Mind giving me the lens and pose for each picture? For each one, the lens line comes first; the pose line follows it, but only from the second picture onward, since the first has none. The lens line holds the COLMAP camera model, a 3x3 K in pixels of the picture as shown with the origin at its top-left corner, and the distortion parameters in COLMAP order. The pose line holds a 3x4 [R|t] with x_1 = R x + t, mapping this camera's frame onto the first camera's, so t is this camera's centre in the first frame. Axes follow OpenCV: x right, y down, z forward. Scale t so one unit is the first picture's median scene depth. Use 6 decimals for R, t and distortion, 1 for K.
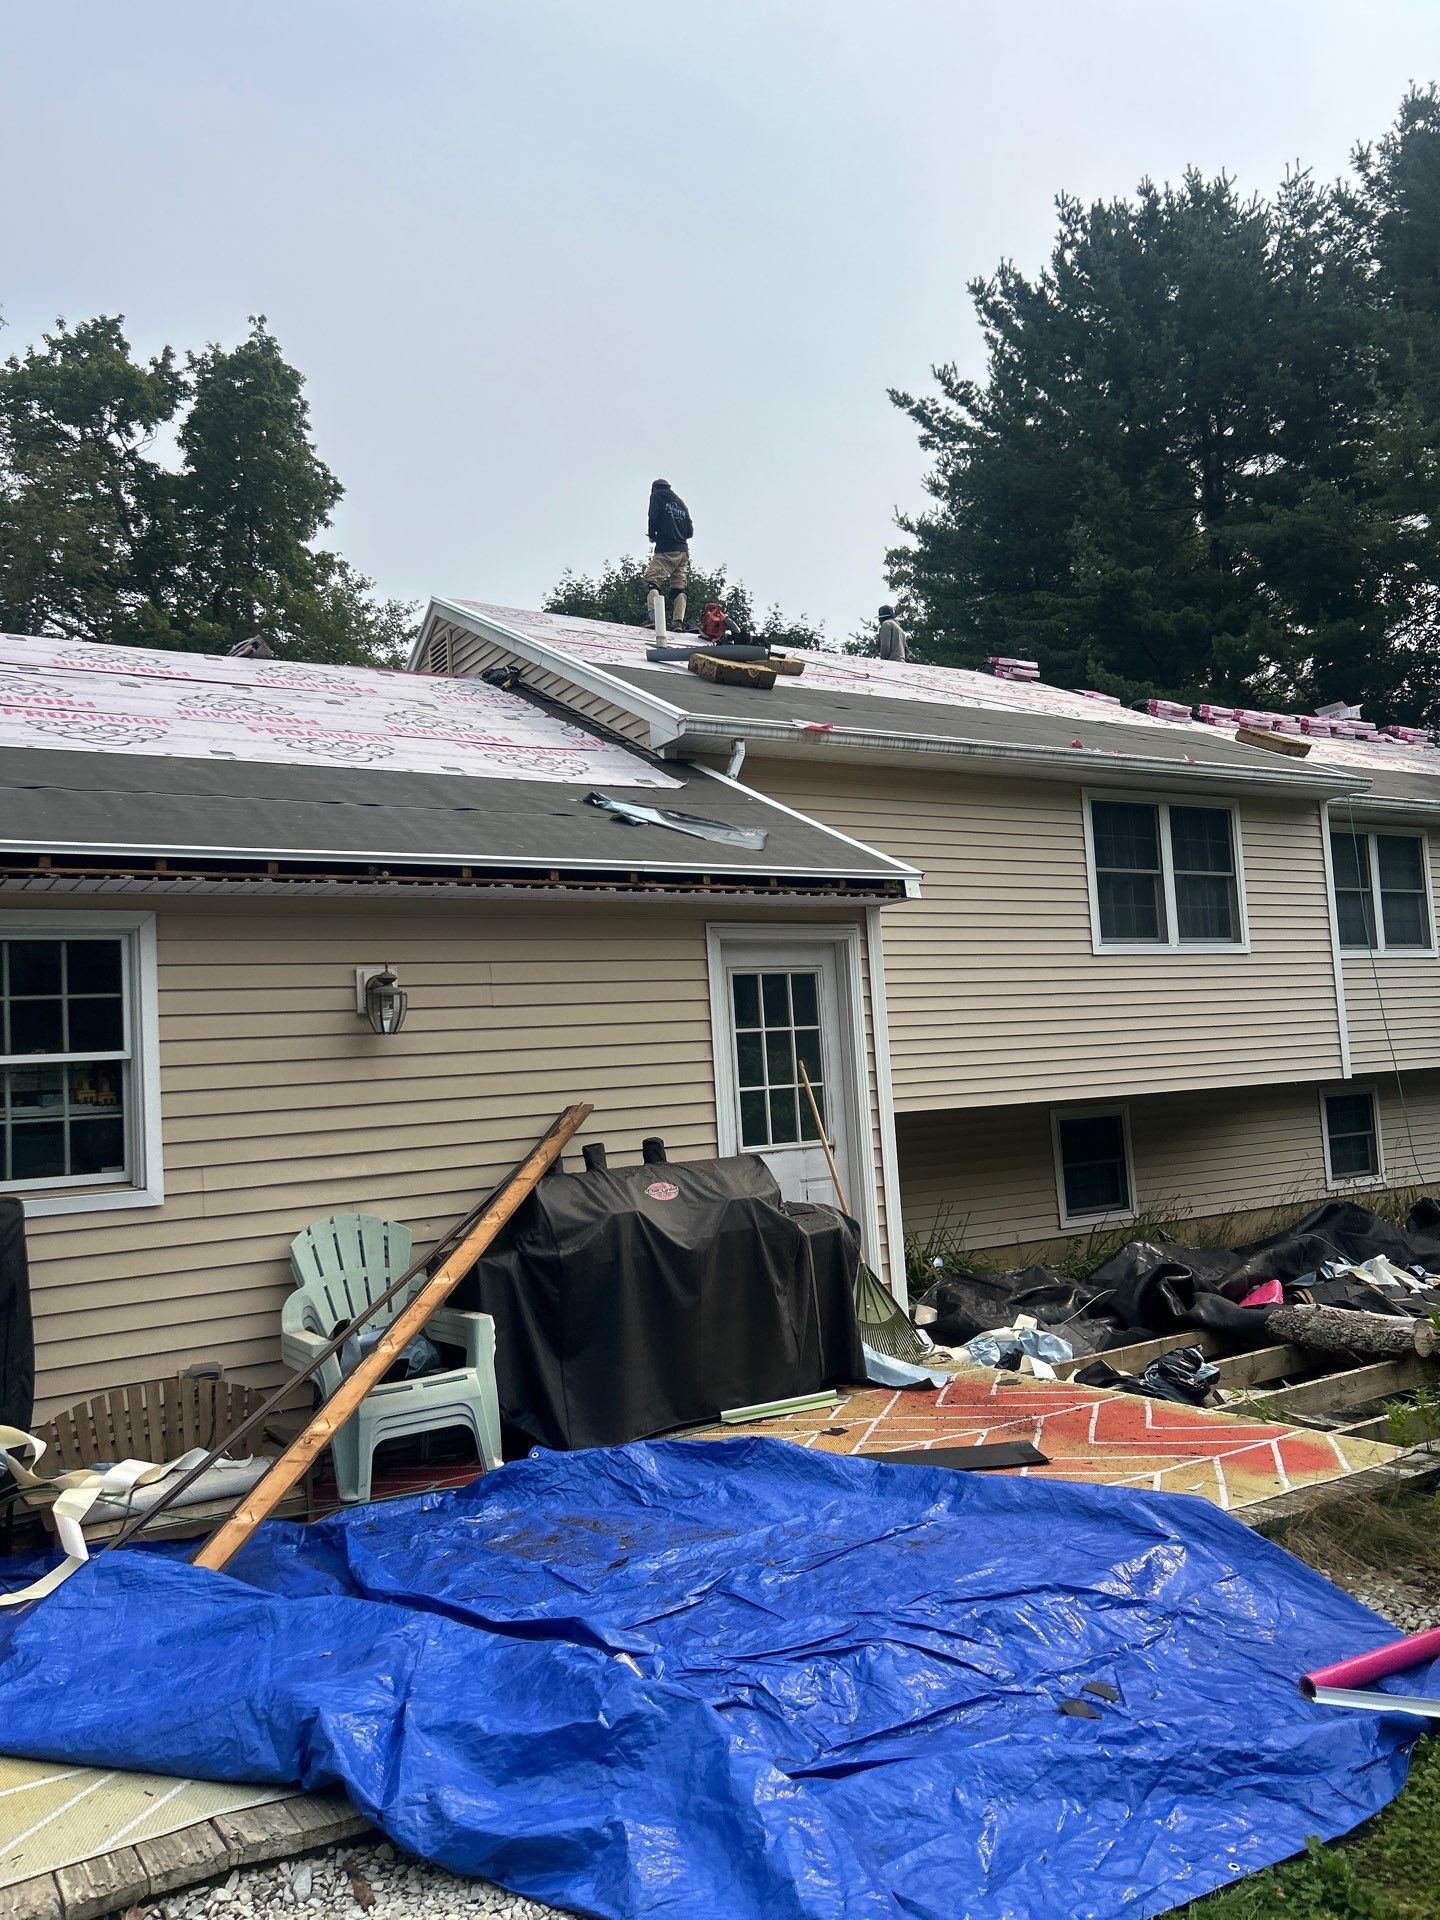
lens RADIAL K [[1415.9, 0, 700.3], [0, 1415.9, 962.6], [0, 0, 1]] dist [0.056979, -0.082732]
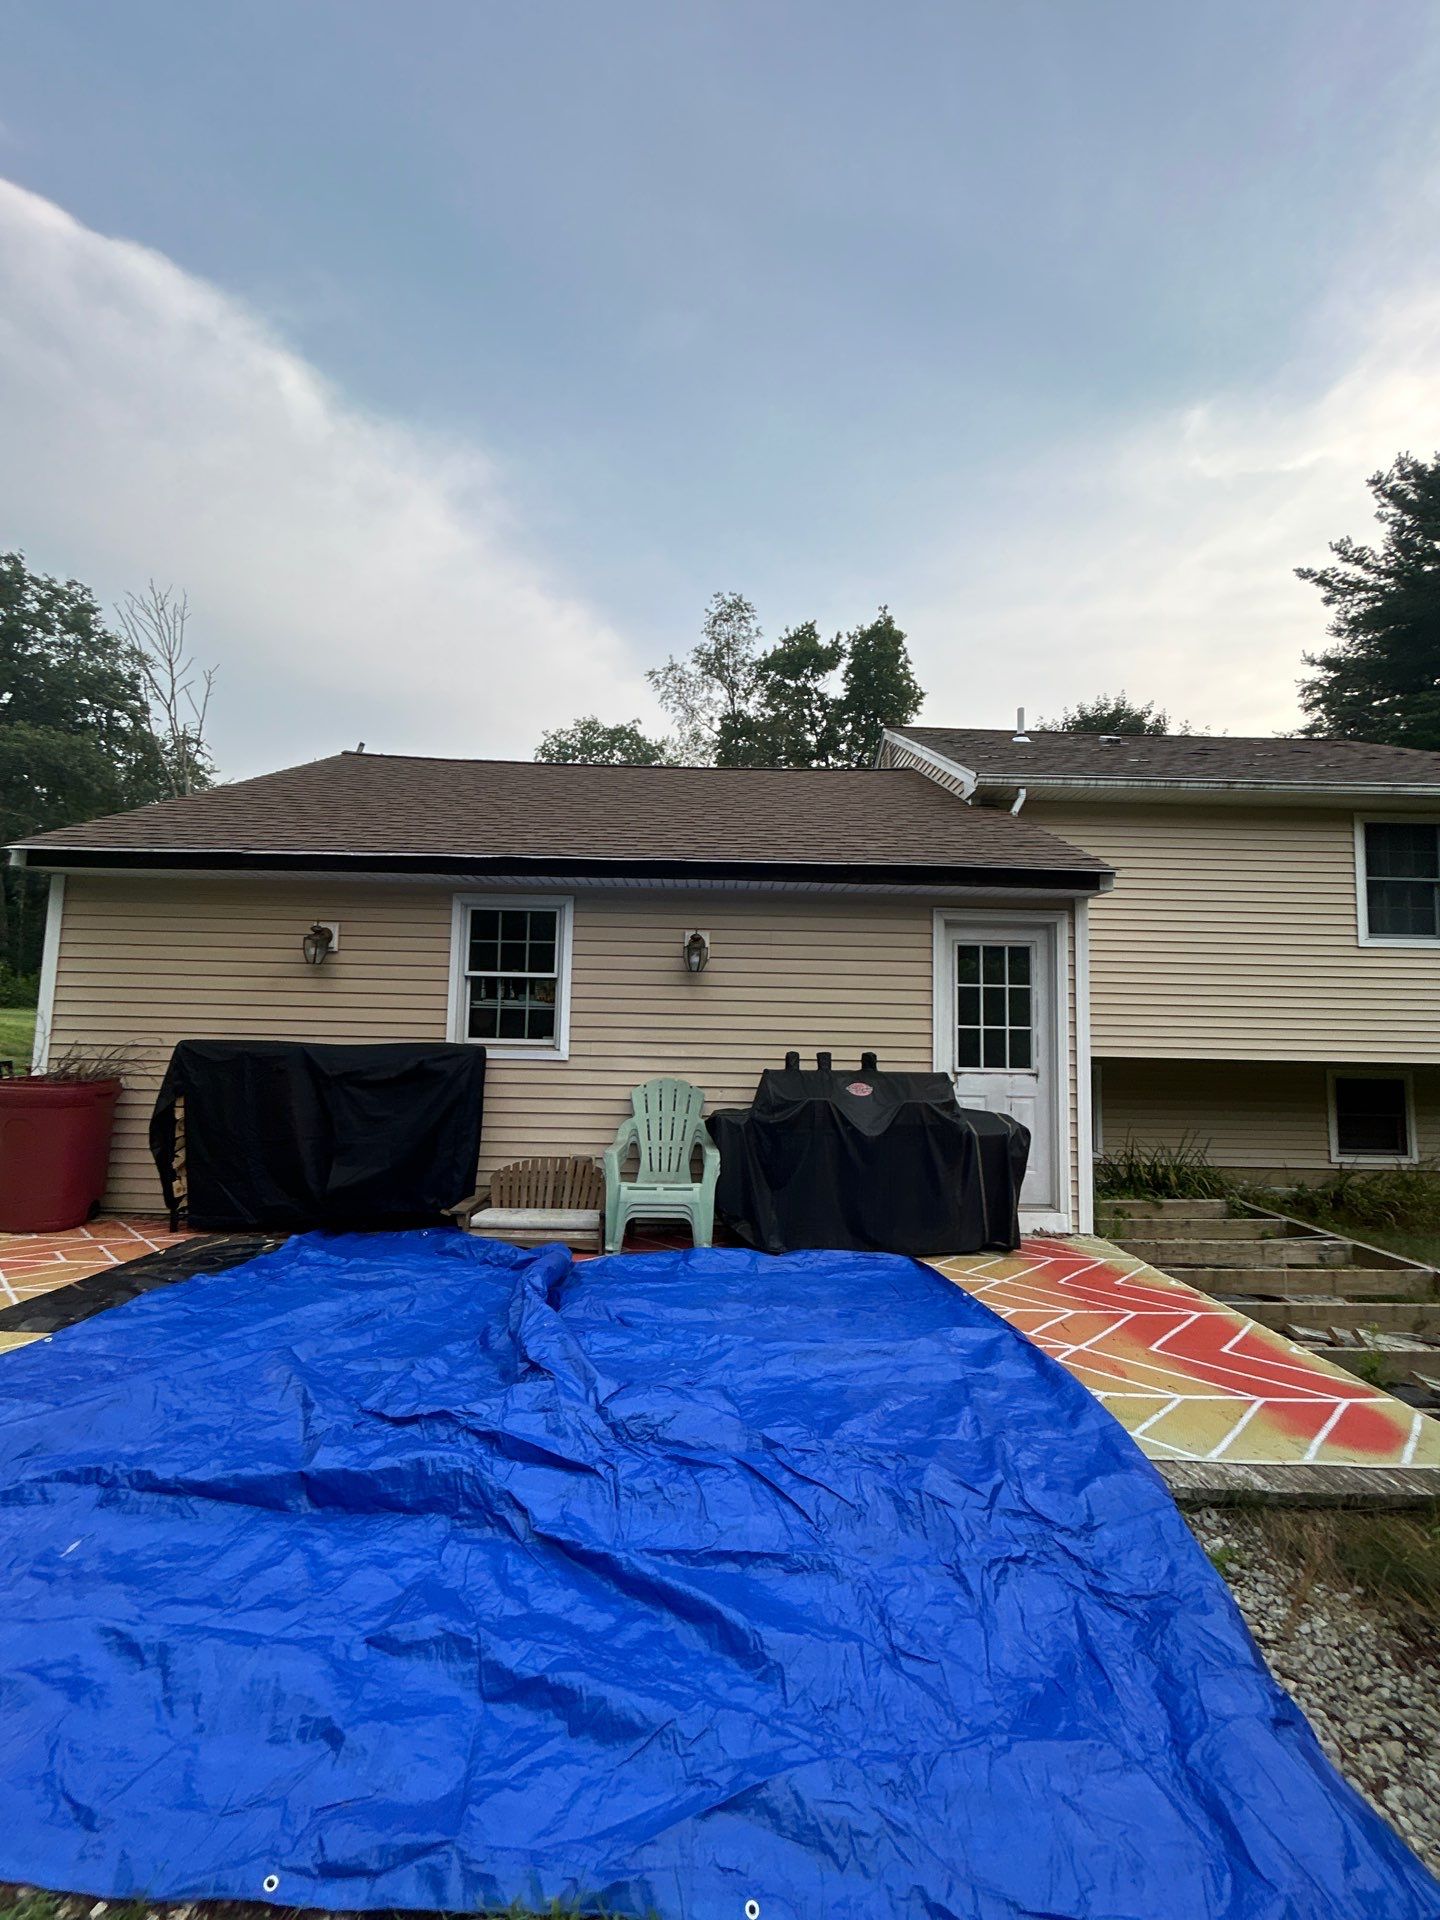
lens RADIAL K [[745.5, 0, 733.2], [0, 745.5, 963.4], [0, 0, 1]] dist [-0.001144, -0.000010]
pose [[0.857679, 0.038369, -0.512752, 0.134525], [-0.031843, 0.999261, 0.021512, 0.011347], [0.513198, -0.002122, 0.858267, 0.155534]]
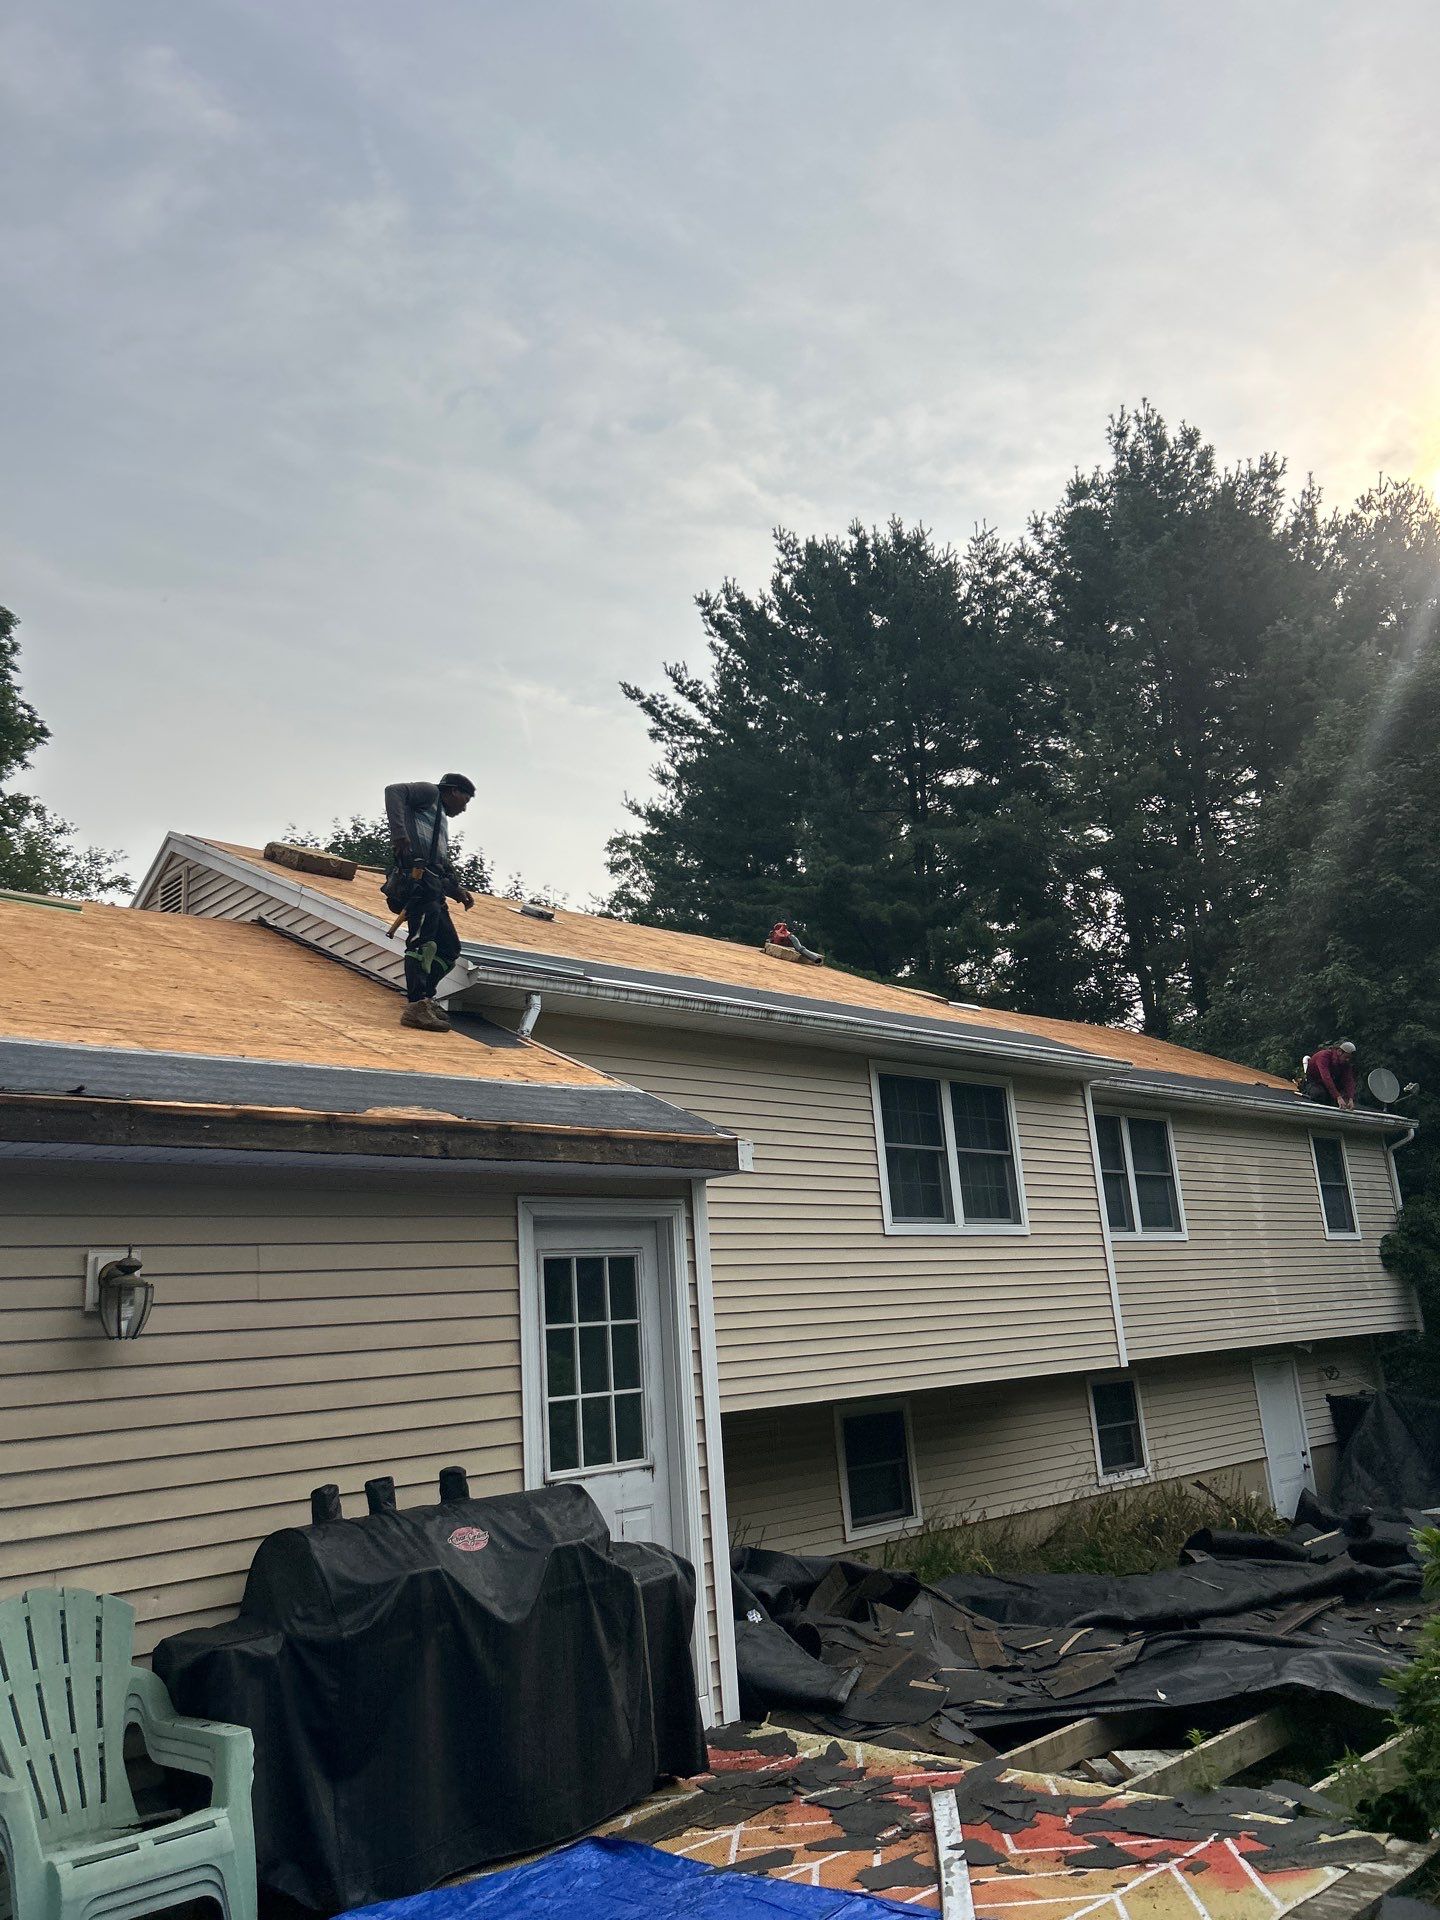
lens RADIAL K [[1415.9, 0, 700.3], [0, 1415.9, 962.6], [0, 0, 1]] dist [0.056979, -0.082732]
pose [[0.977964, 0.044670, 0.203938, -0.042880], [-0.004840, 0.981430, -0.191760, -0.001749], [-0.208716, 0.186547, 0.960020, 0.077717]]
